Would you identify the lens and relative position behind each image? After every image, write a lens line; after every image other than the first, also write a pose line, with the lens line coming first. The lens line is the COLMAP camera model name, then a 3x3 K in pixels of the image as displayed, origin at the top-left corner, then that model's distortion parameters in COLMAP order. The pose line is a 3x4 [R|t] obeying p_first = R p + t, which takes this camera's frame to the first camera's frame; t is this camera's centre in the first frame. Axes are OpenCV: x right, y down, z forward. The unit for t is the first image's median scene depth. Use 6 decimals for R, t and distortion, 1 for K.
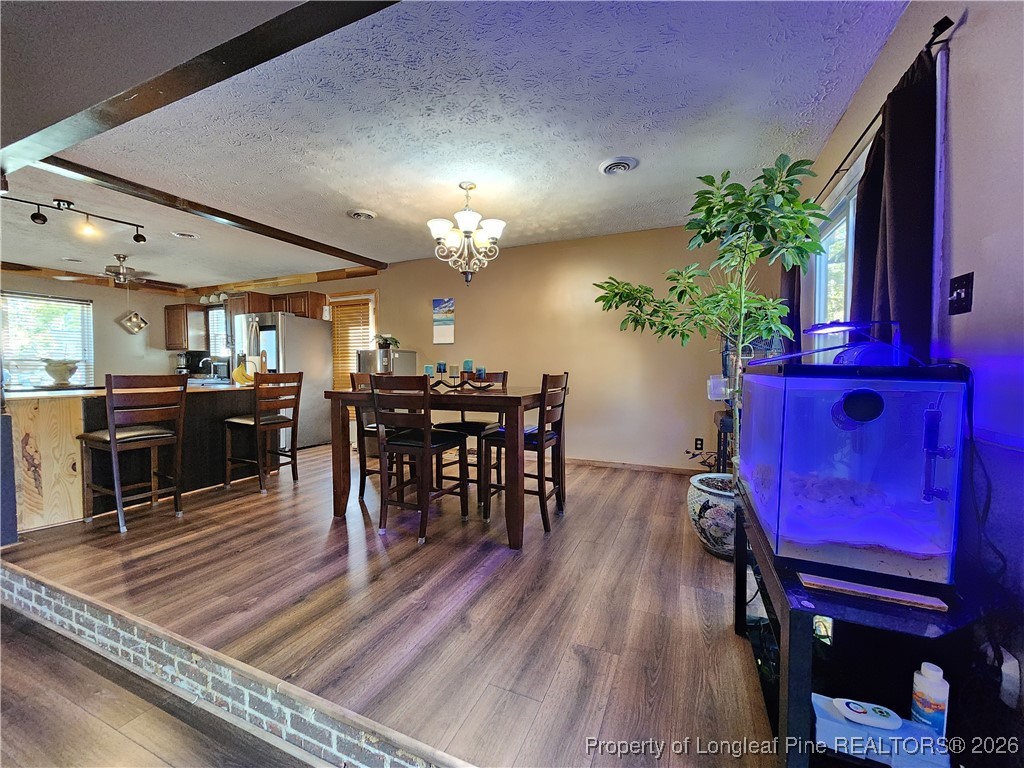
lens RADIAL K [[416.3, 0, 506.6], [0, 416.3, 381.7], [0, 0, 1]] dist [0.001113, 0.000511]
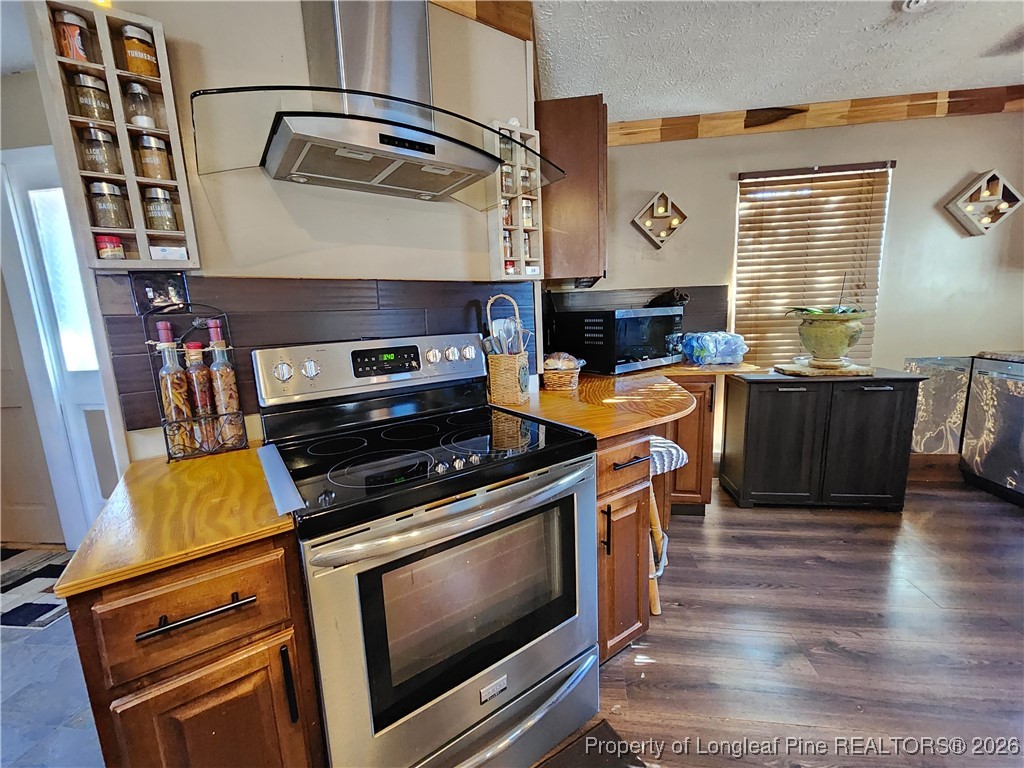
lens RADIAL K [[417.5, 0, 508.4], [0, 417.5, 380.6], [0, 0, 1]] dist [0.000471, -0.000023]
pose [[0.274416, 0.153122, -0.949342, -0.793864], [-0.000431, 0.987260, 0.159113, -0.054826], [0.961611, -0.043254, 0.270986, 0.603536]]
